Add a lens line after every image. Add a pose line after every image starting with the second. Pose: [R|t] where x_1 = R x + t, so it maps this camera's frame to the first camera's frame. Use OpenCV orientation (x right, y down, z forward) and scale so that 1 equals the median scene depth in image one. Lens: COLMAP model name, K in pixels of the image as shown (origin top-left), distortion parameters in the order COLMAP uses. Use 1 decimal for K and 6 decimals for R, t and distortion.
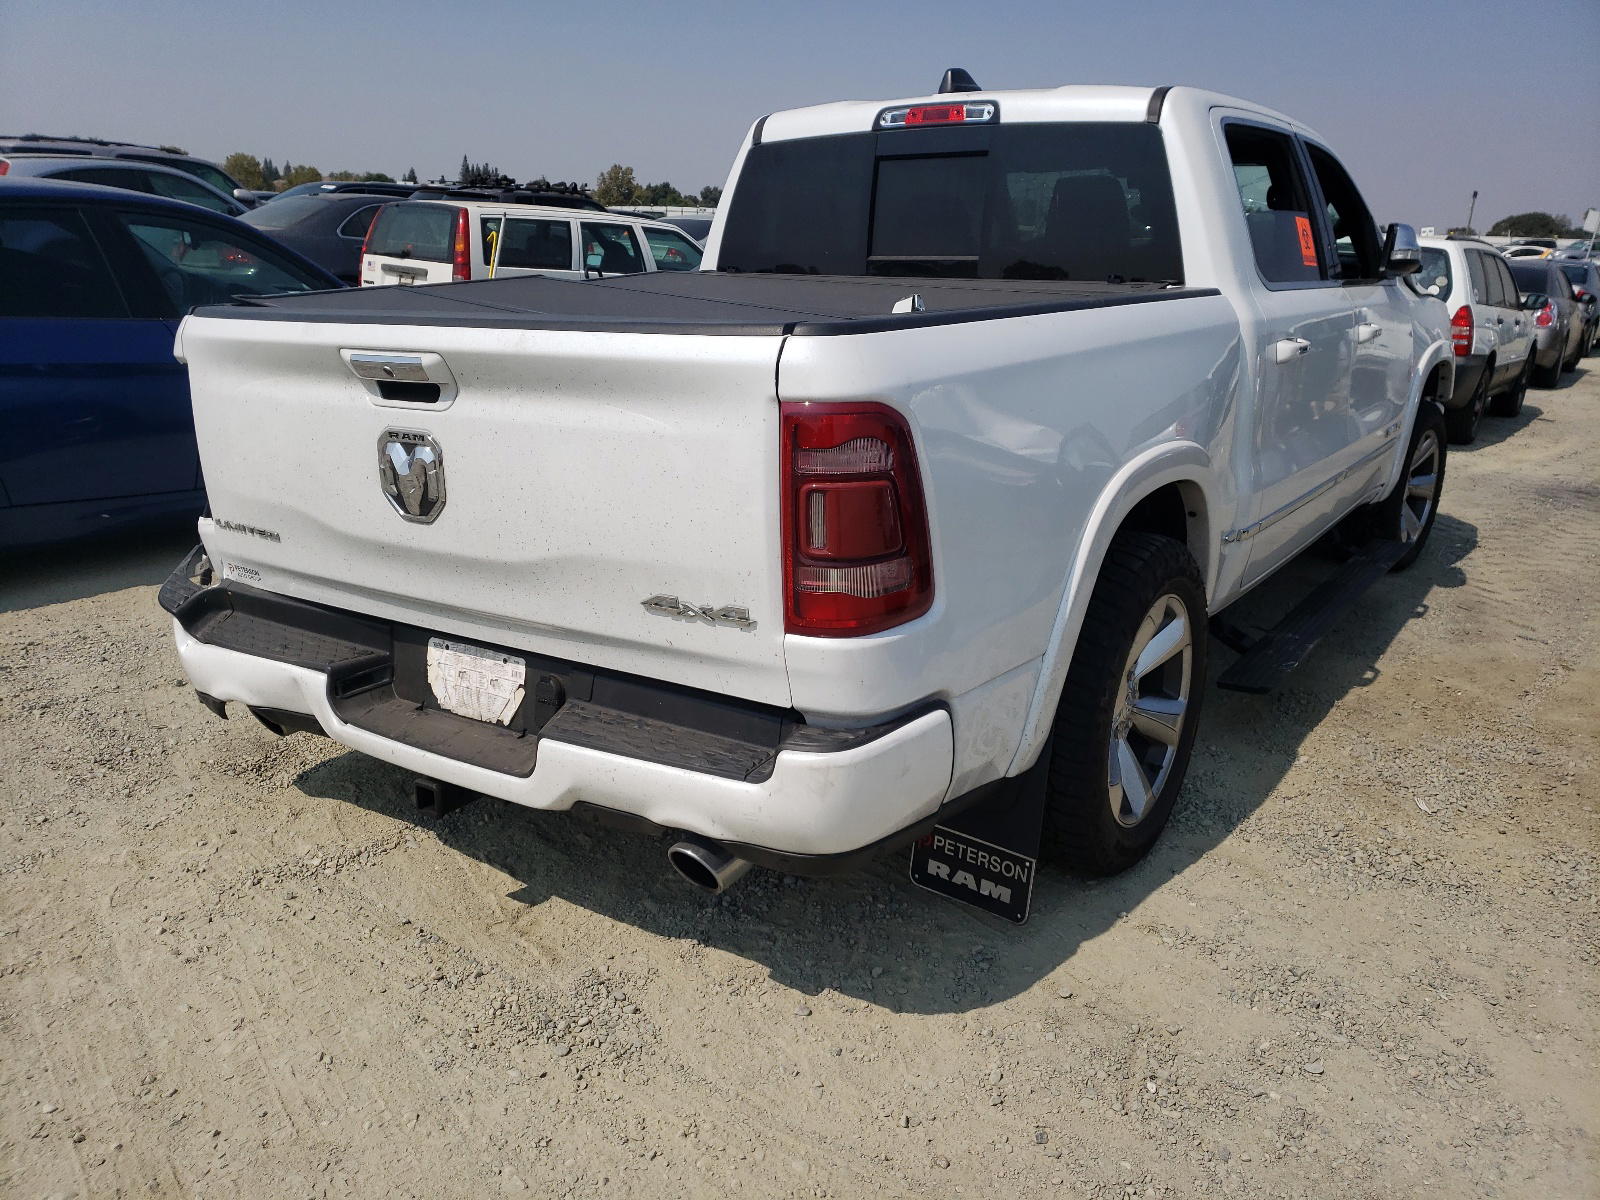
lens RADIAL K [[1335.9, 0, 800.0], [0, 1335.9, 600.0], [0, 0, 1]] dist [-0.068866, -0.001405]
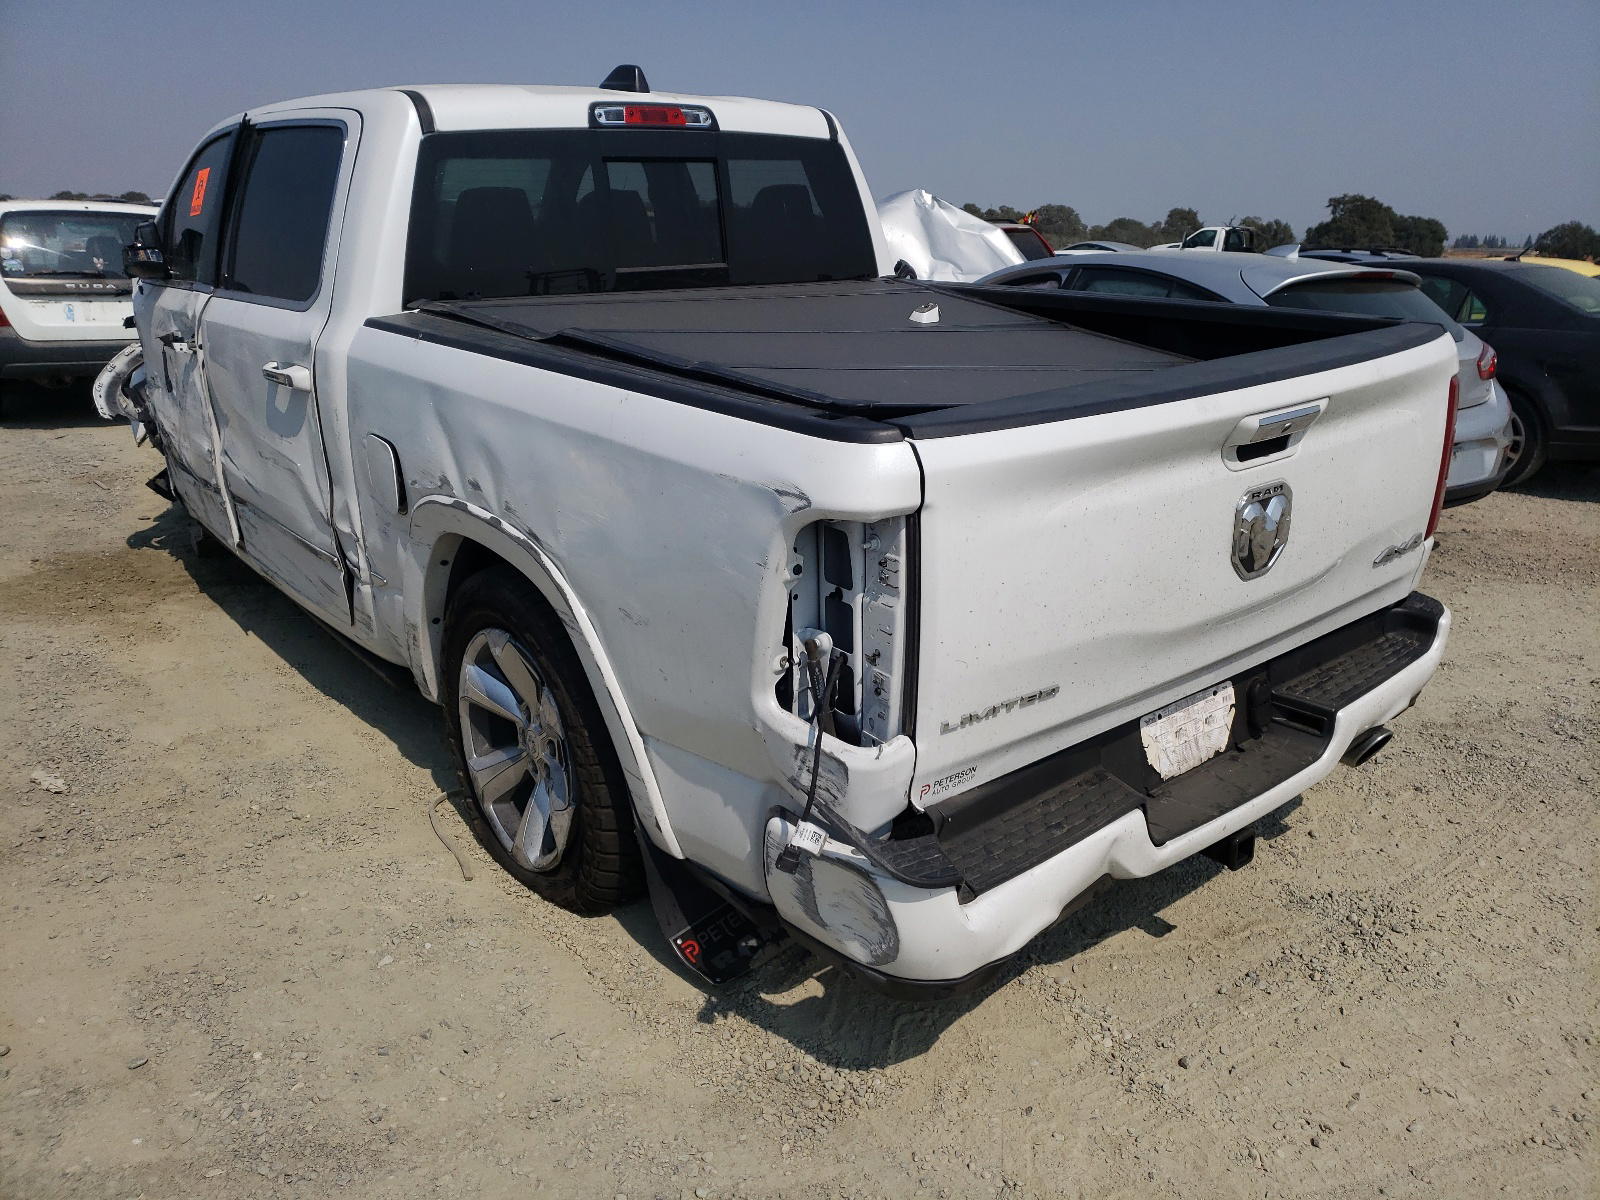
lens RADIAL K [[1335.9, 0, 800.0], [0, 1335.9, 600.0], [0, 0, 1]] dist [-0.068866, -0.001405]
pose [[0.236440, -0.288966, 0.927683, -0.927325], [0.246583, 0.941342, 0.230374, -0.254552], [-0.939837, 0.174281, 0.293825, 0.747586]]
